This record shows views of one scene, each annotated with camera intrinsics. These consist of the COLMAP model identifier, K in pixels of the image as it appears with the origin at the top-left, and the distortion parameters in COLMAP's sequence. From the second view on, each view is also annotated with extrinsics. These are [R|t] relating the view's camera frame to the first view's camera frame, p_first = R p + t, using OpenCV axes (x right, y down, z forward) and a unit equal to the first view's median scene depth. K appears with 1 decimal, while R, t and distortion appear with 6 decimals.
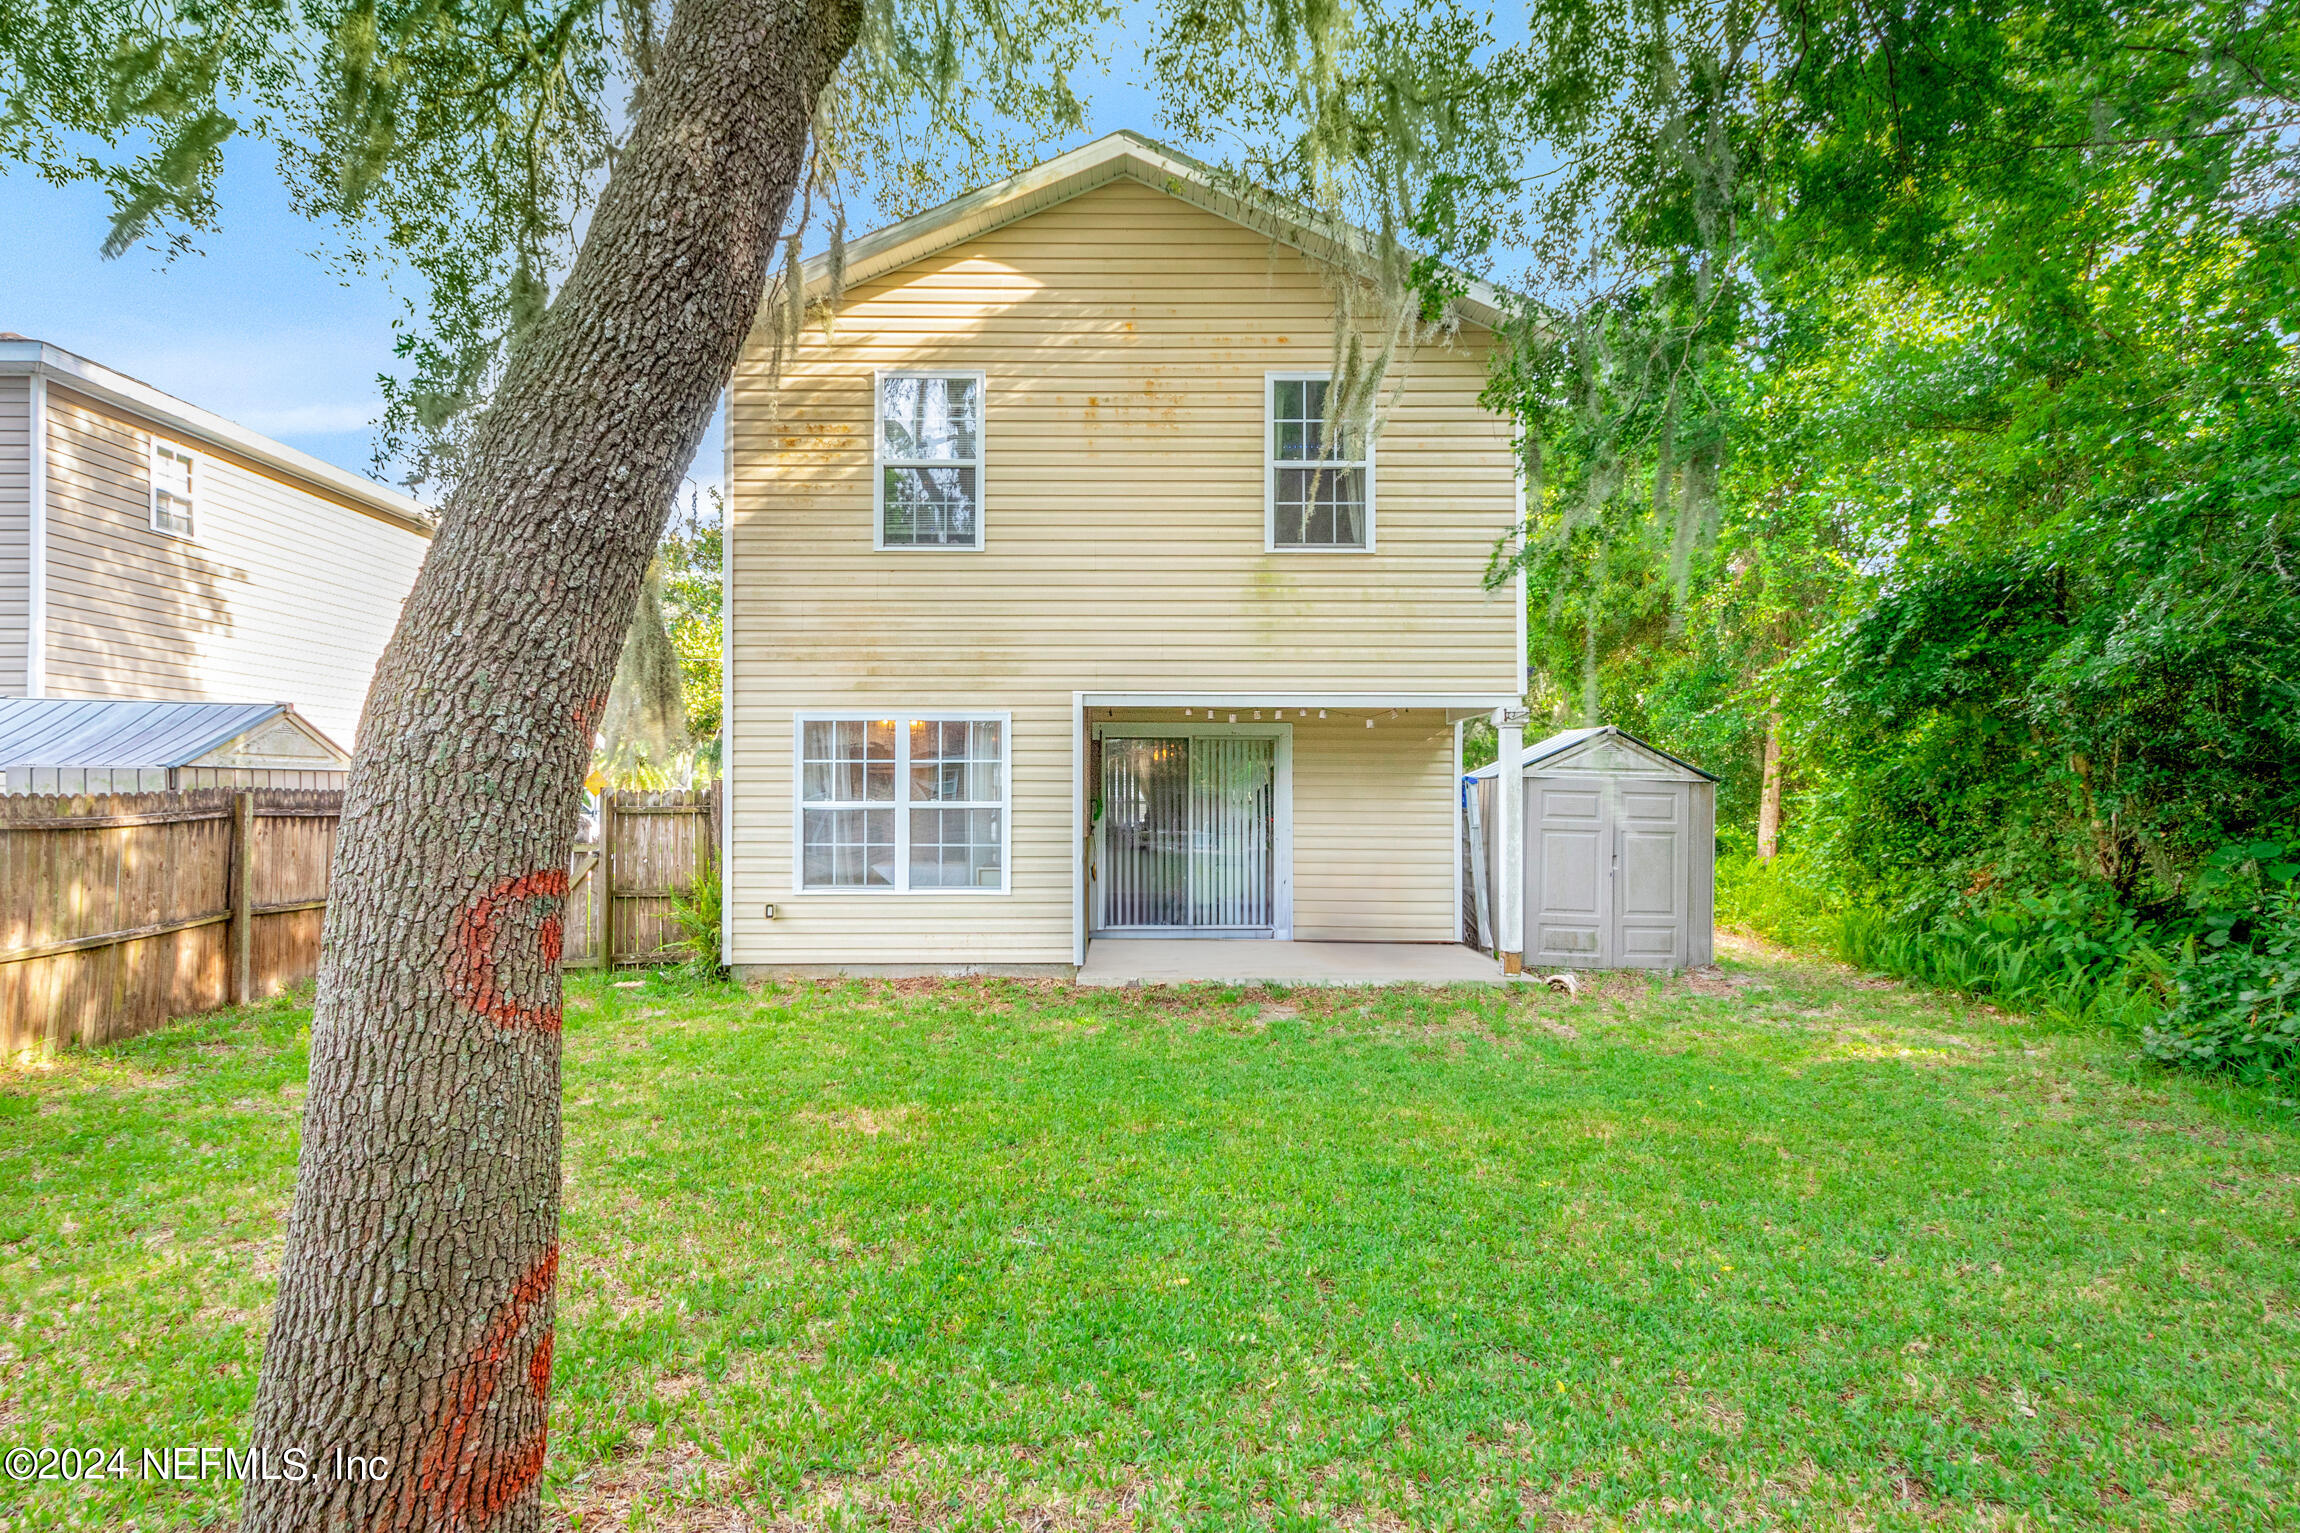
lens RADIAL K [[1161.2, 0, 1145.9], [0, 1161.2, 801.7], [0, 0, 1]] dist [0.015022, -0.002335]
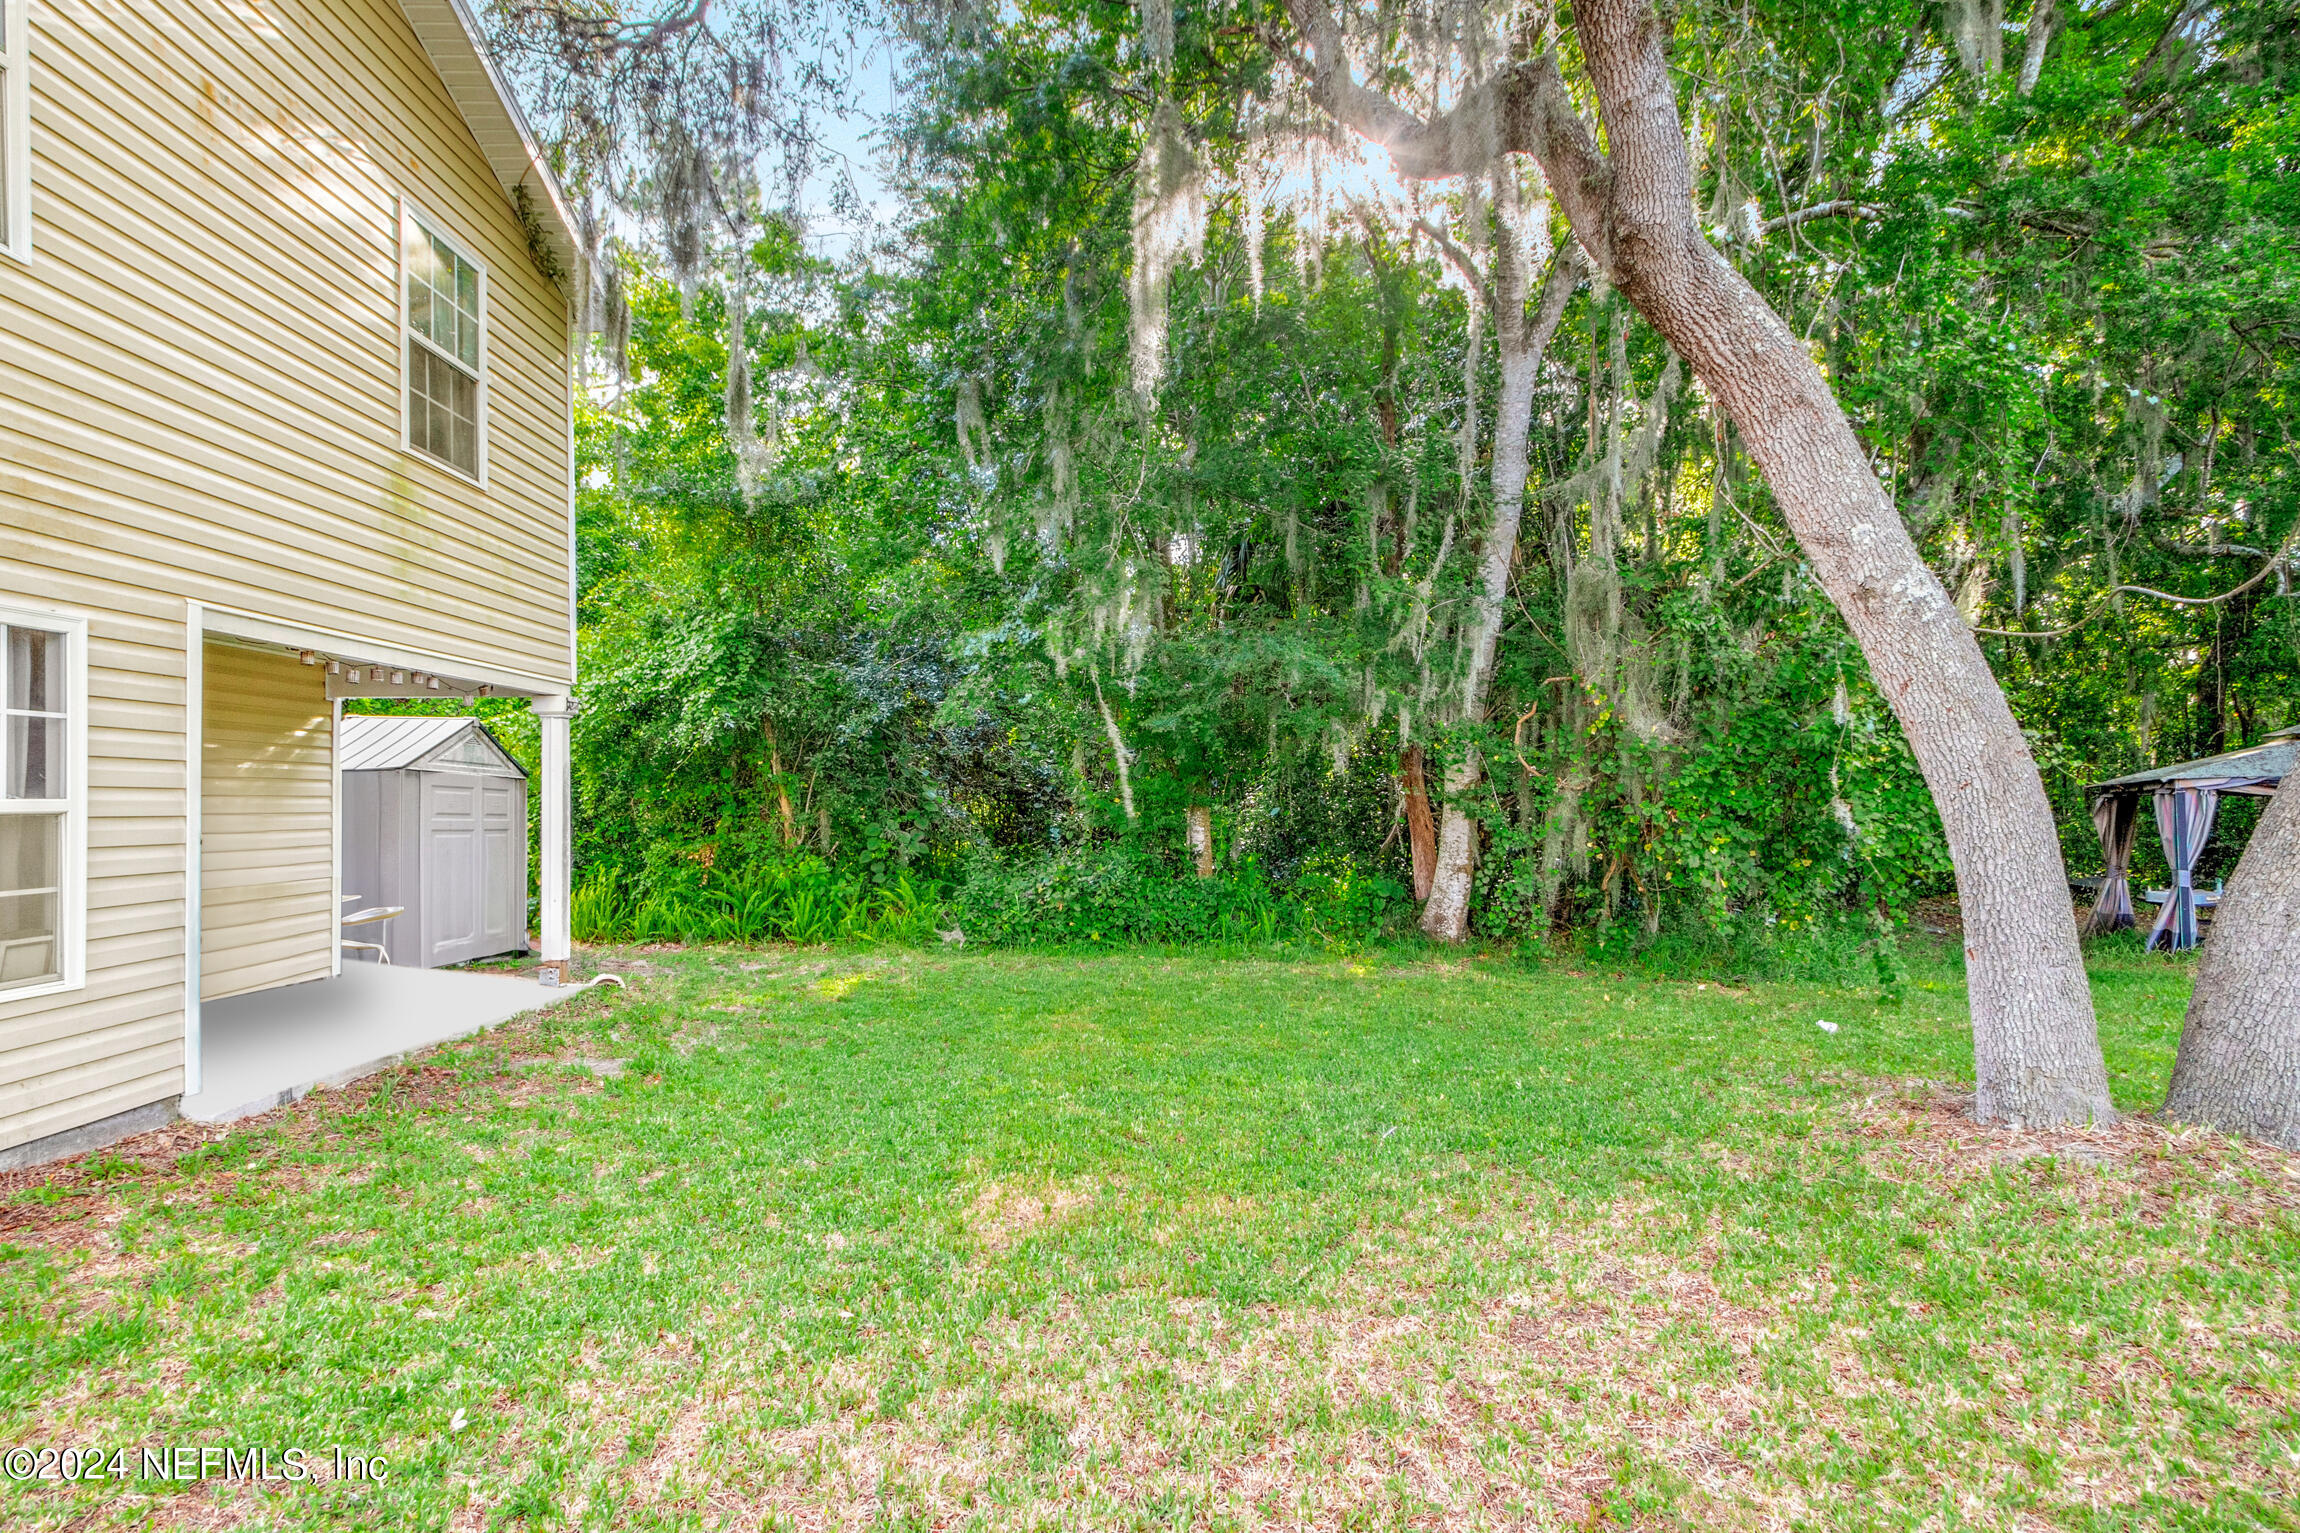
lens RADIAL K [[1161.2, 0, 1137.6], [0, 1161.2, 790.5], [0, 0, 1]] dist [0.015022, -0.002335]
pose [[0.002165, 0.008929, 0.999958, -0.613140], [-0.003878, 0.999953, -0.008921, -0.000699], [-0.999990, -0.003858, 0.002200, 0.545185]]
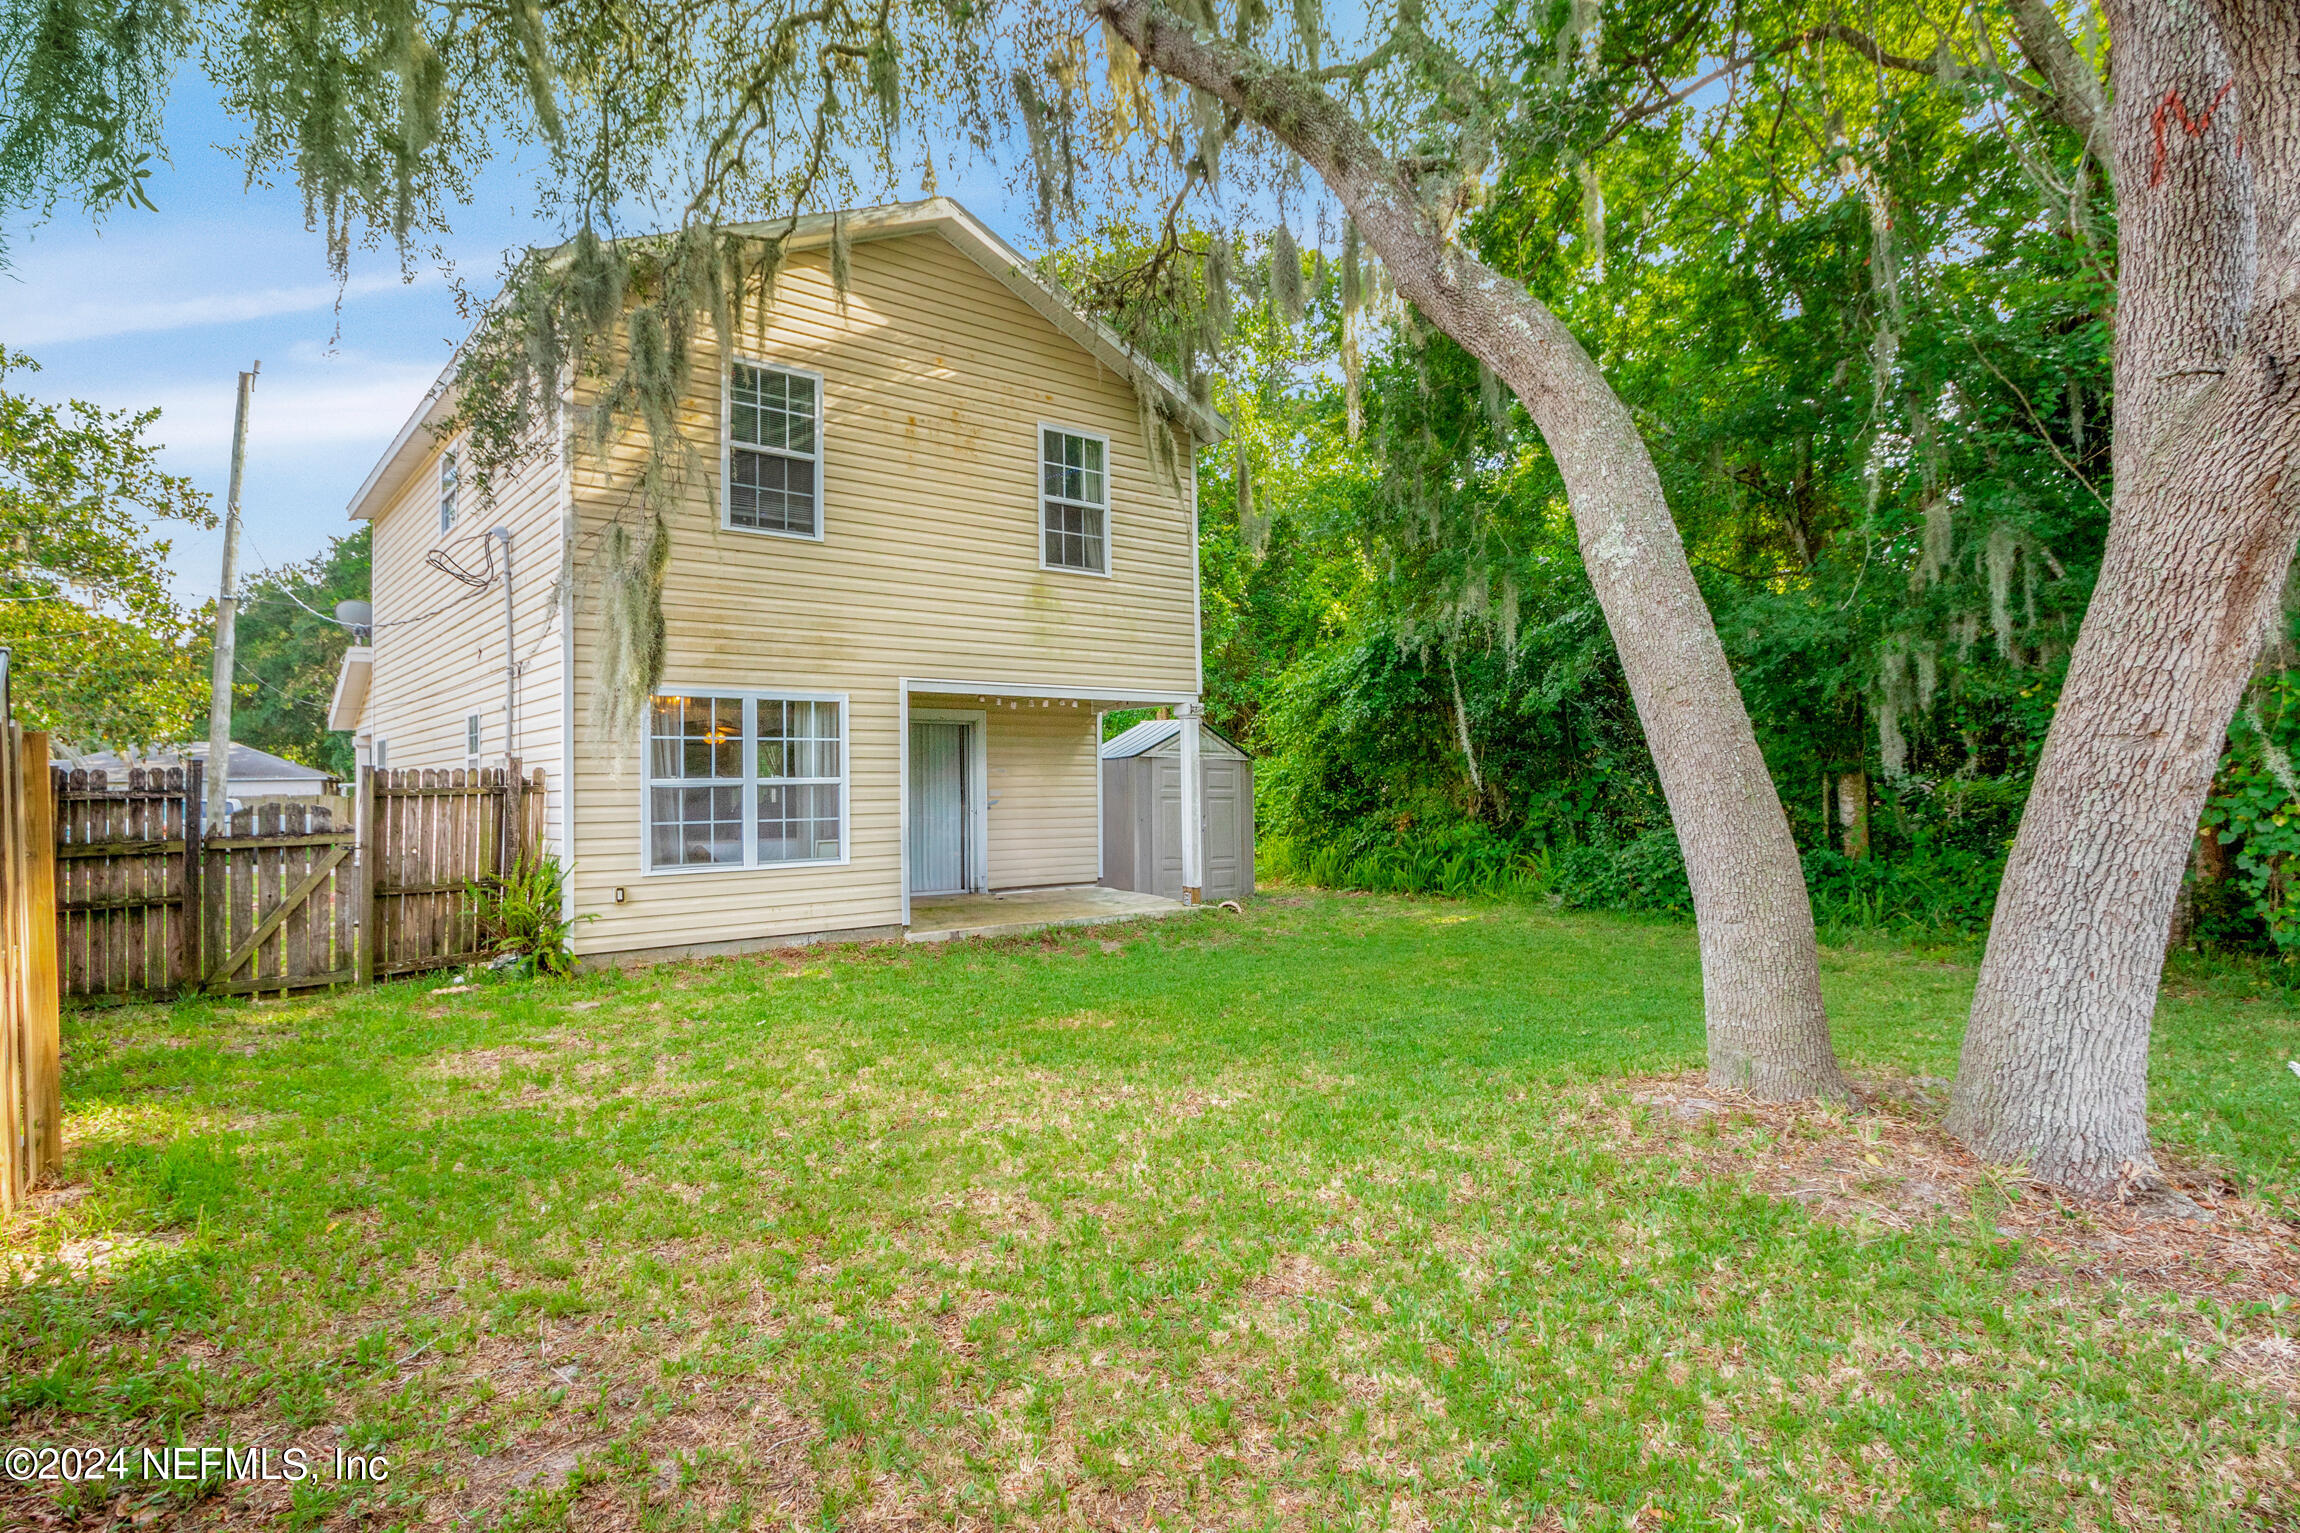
lens RADIAL K [[1232.6, 0, 1171.3], [0, 1232.6, 755.4], [0, 0, 1]] dist [-0.003255, -0.000040]
pose [[0.764037, 0.002634, 0.645167, -0.618042], [0.018066, 0.999512, -0.025476, 0.013895], [-0.644919, 0.031120, 0.763617, -0.058936]]
